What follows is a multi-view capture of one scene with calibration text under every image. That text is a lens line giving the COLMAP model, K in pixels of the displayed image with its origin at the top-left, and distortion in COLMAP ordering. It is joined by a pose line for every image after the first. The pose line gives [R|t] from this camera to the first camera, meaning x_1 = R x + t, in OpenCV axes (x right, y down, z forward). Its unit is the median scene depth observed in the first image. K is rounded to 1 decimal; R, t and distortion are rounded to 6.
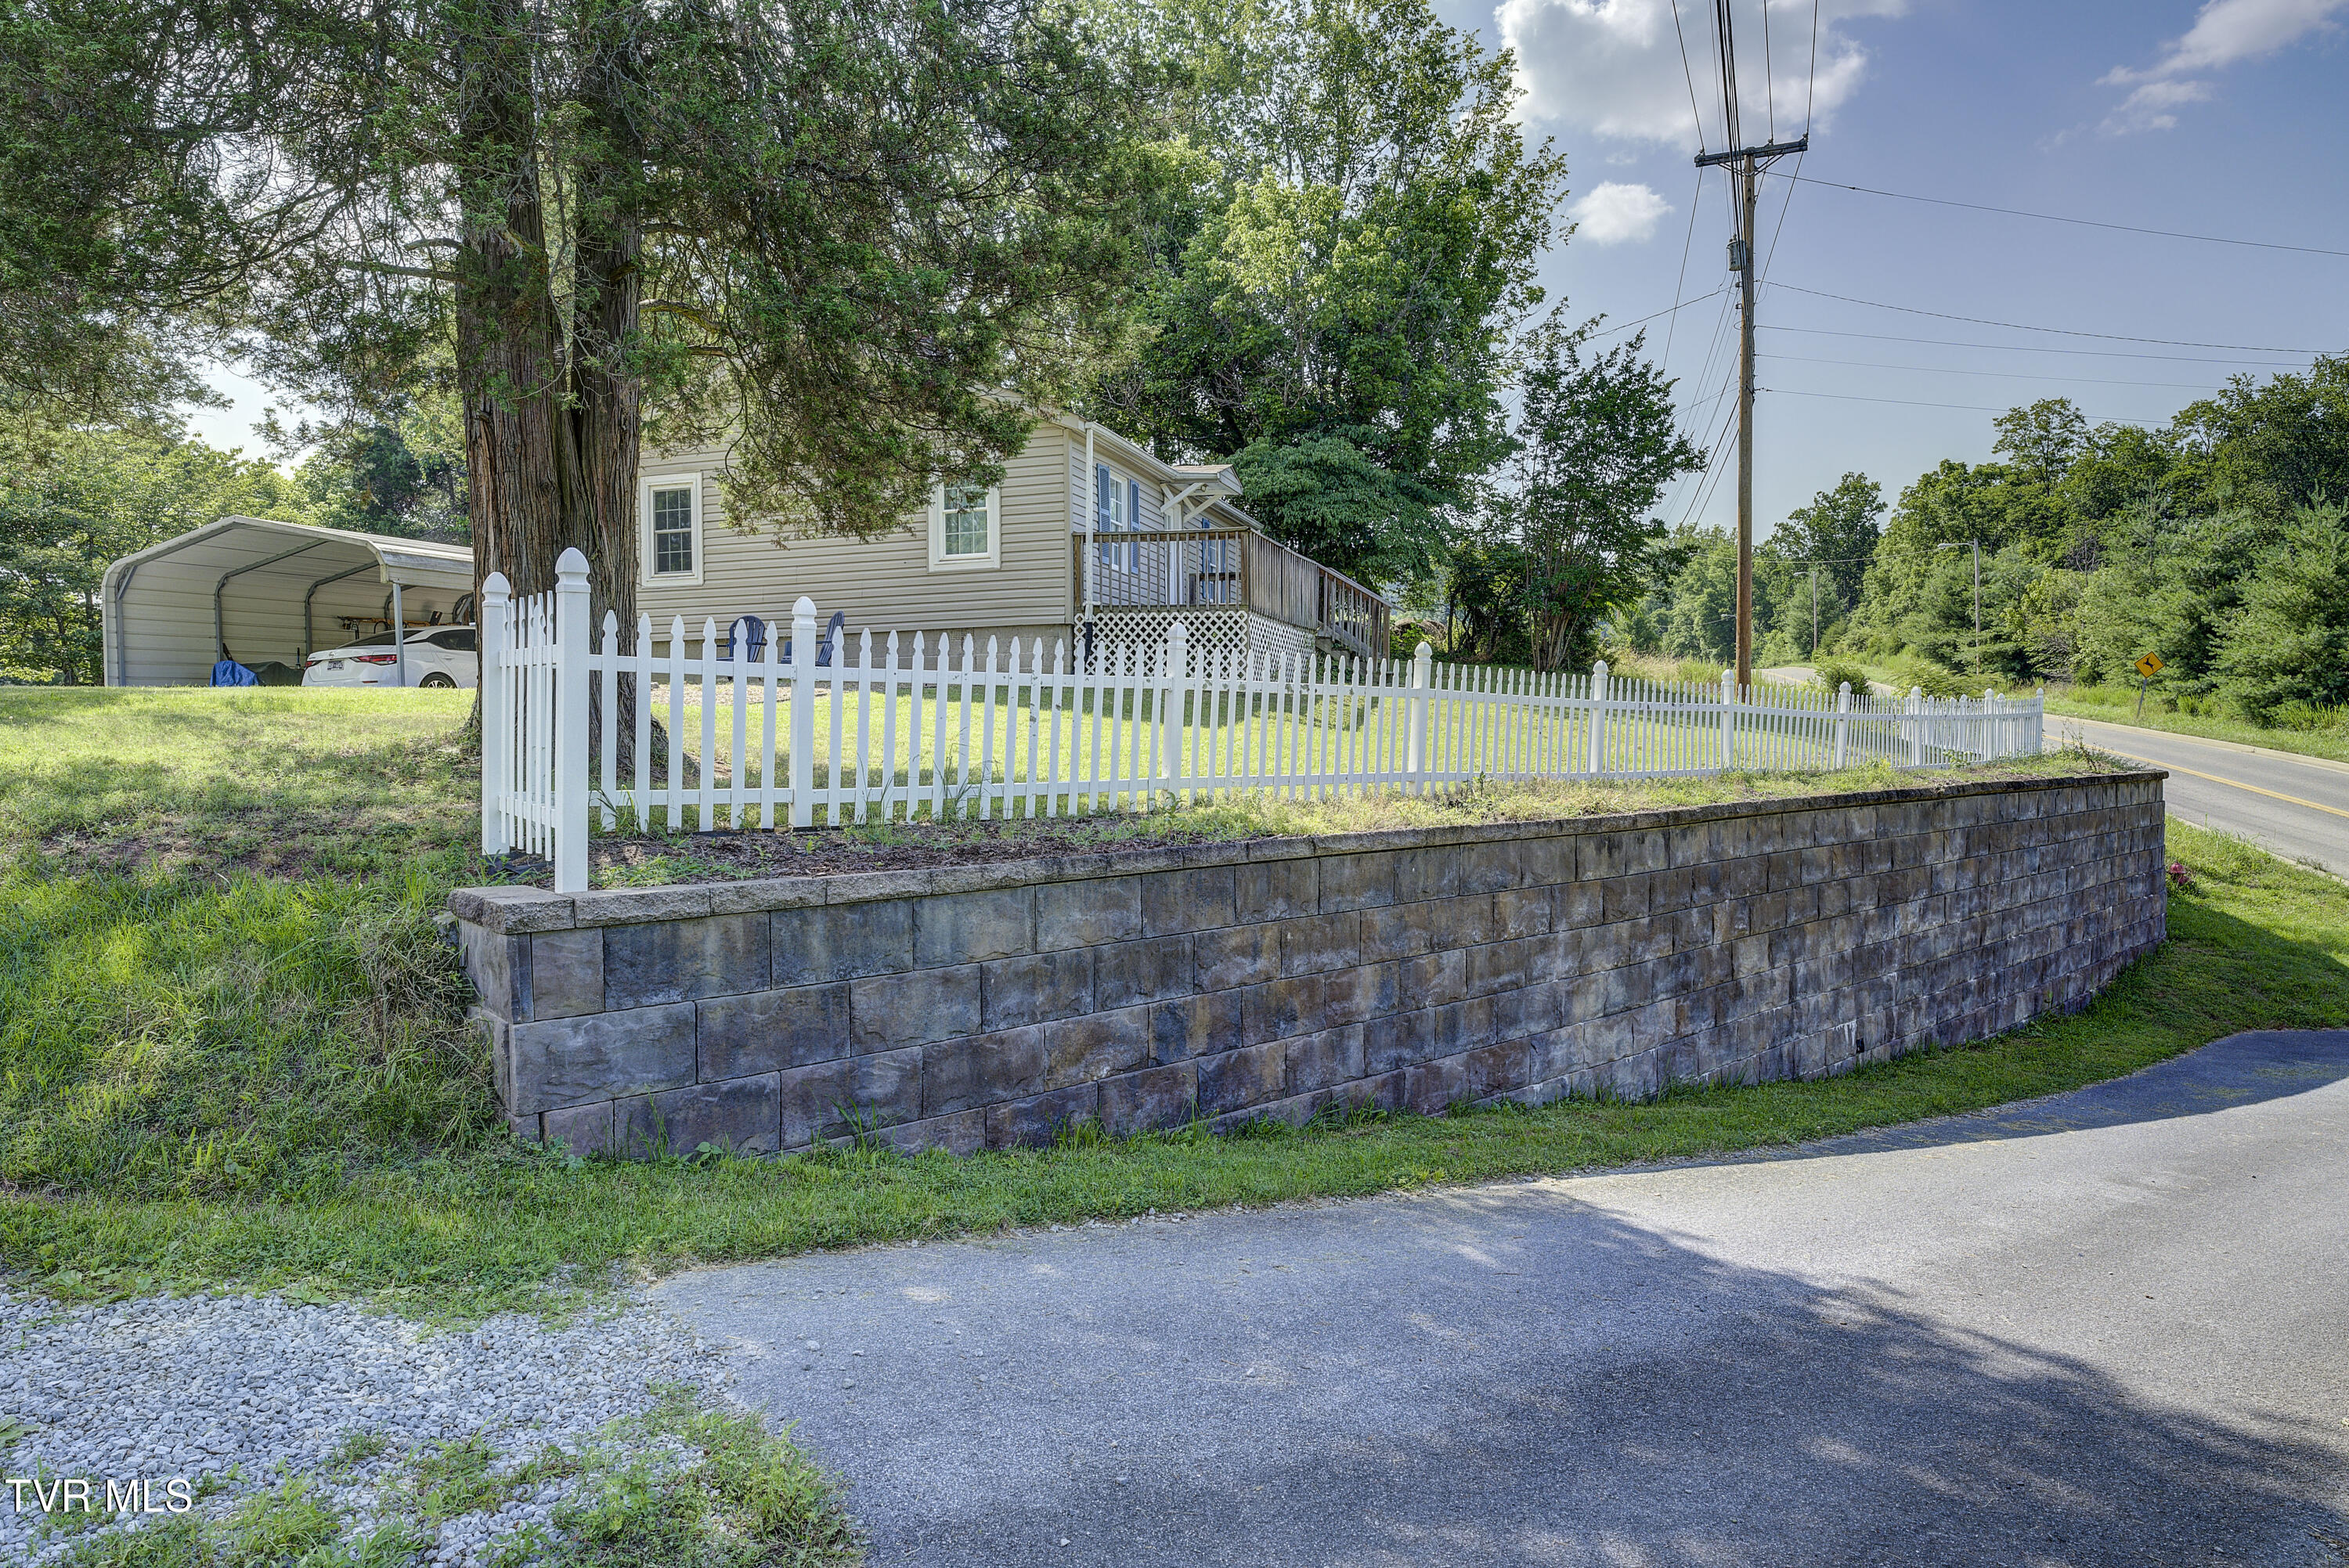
lens RADIAL K [[1352.8, 0, 1174.5], [0, 1352.8, 784.0], [0, 0, 1]] dist [-0.002228, -0.000495]
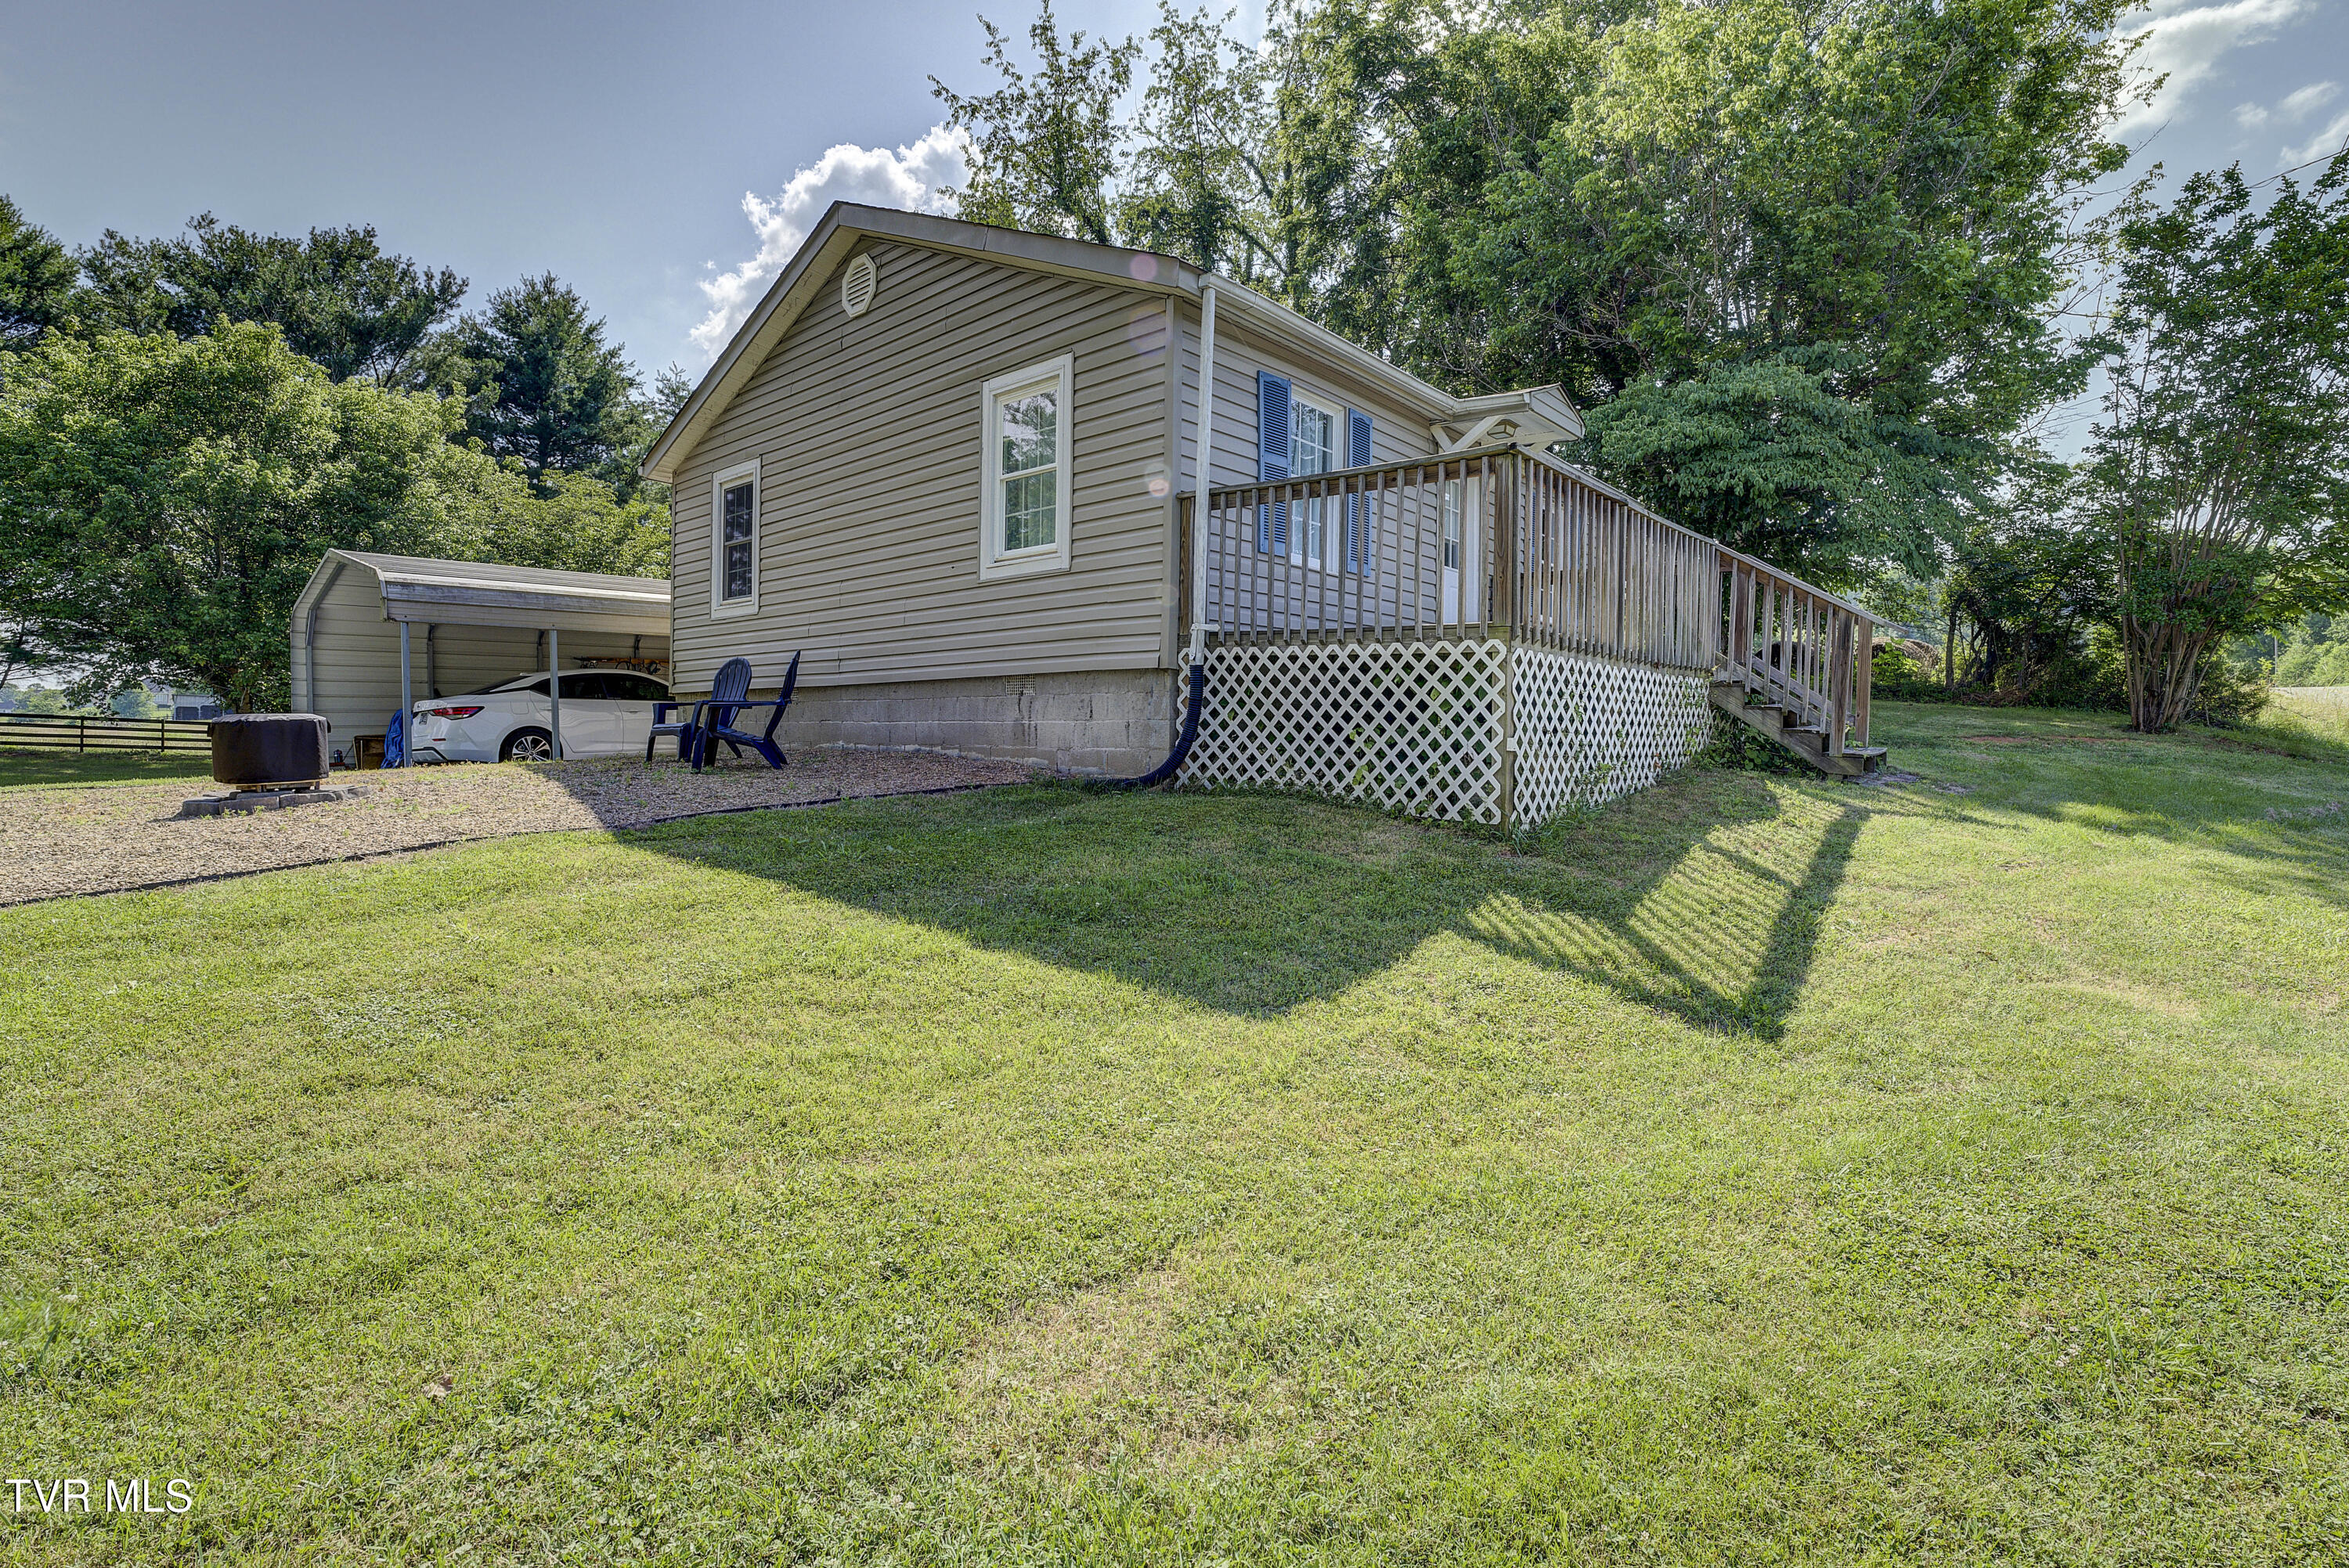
lens RADIAL K [[1053.6, 0, 1173.8], [0, 1053.6, 772.3], [0, 0, 1]] dist [-0.033583, -0.000303]
pose [[0.917241, 0.034913, -0.396800, 0.067907], [-0.032500, 0.999390, 0.012806, -0.064538], [0.397004, 0.001149, 0.917816, 0.484520]]
